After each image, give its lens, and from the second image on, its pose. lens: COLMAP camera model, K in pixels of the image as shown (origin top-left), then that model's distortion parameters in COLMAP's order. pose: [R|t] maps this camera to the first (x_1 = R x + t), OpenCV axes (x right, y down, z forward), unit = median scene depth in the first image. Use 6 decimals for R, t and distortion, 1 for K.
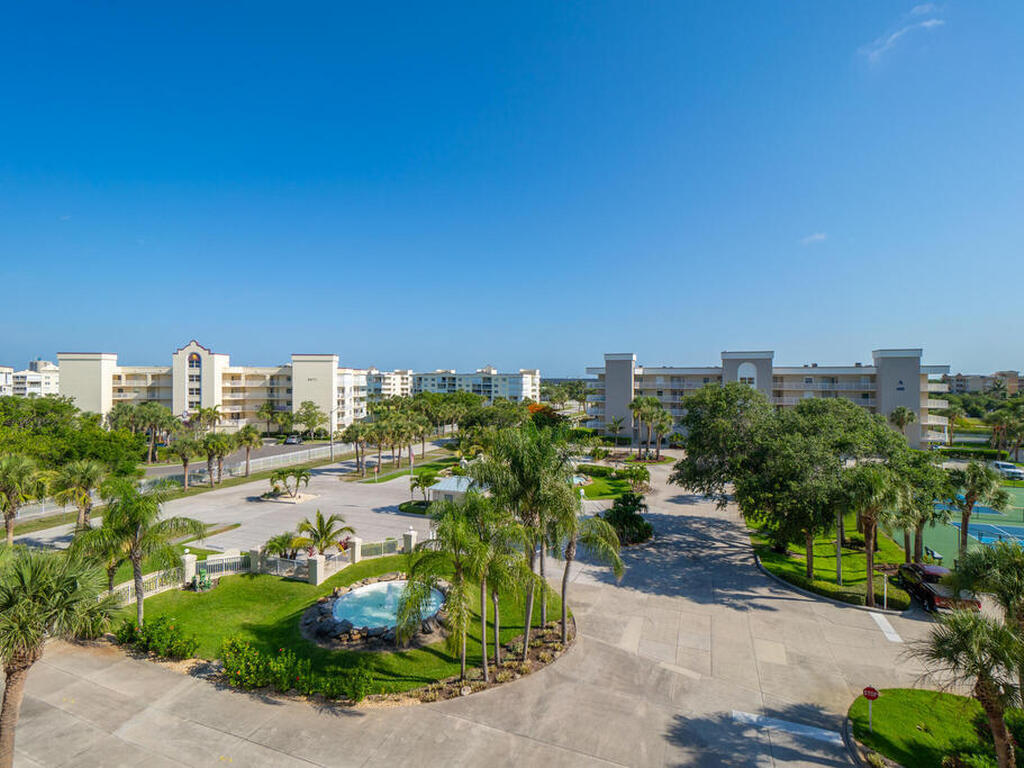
lens RADIAL K [[502.6, 0, 507.9], [0, 502.6, 383.5], [0, 0, 1]] dist [-0.010273, 0.001723]
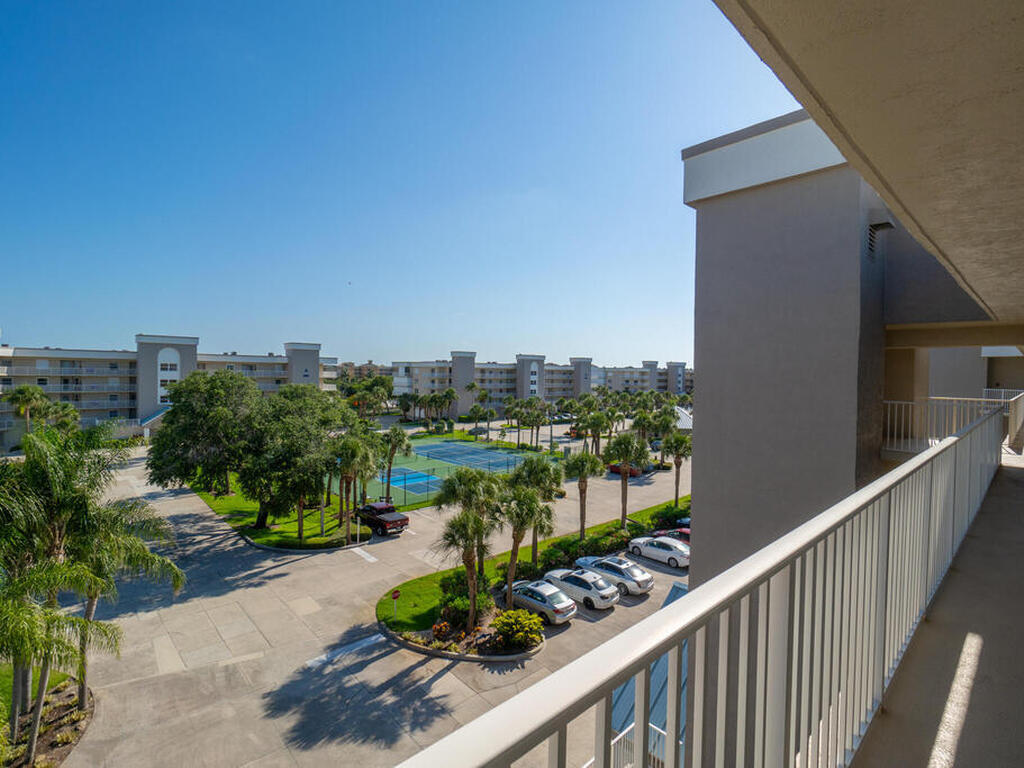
lens RADIAL K [[502.6, 0, 505.3], [0, 502.6, 380.6], [0, 0, 1]] dist [-0.010273, 0.001723]
pose [[0.425782, -0.010619, 0.904764, -0.245461], [-0.009326, 0.999827, 0.016124, -0.003360], [-0.904778, -0.015303, 0.425609, 0.078411]]
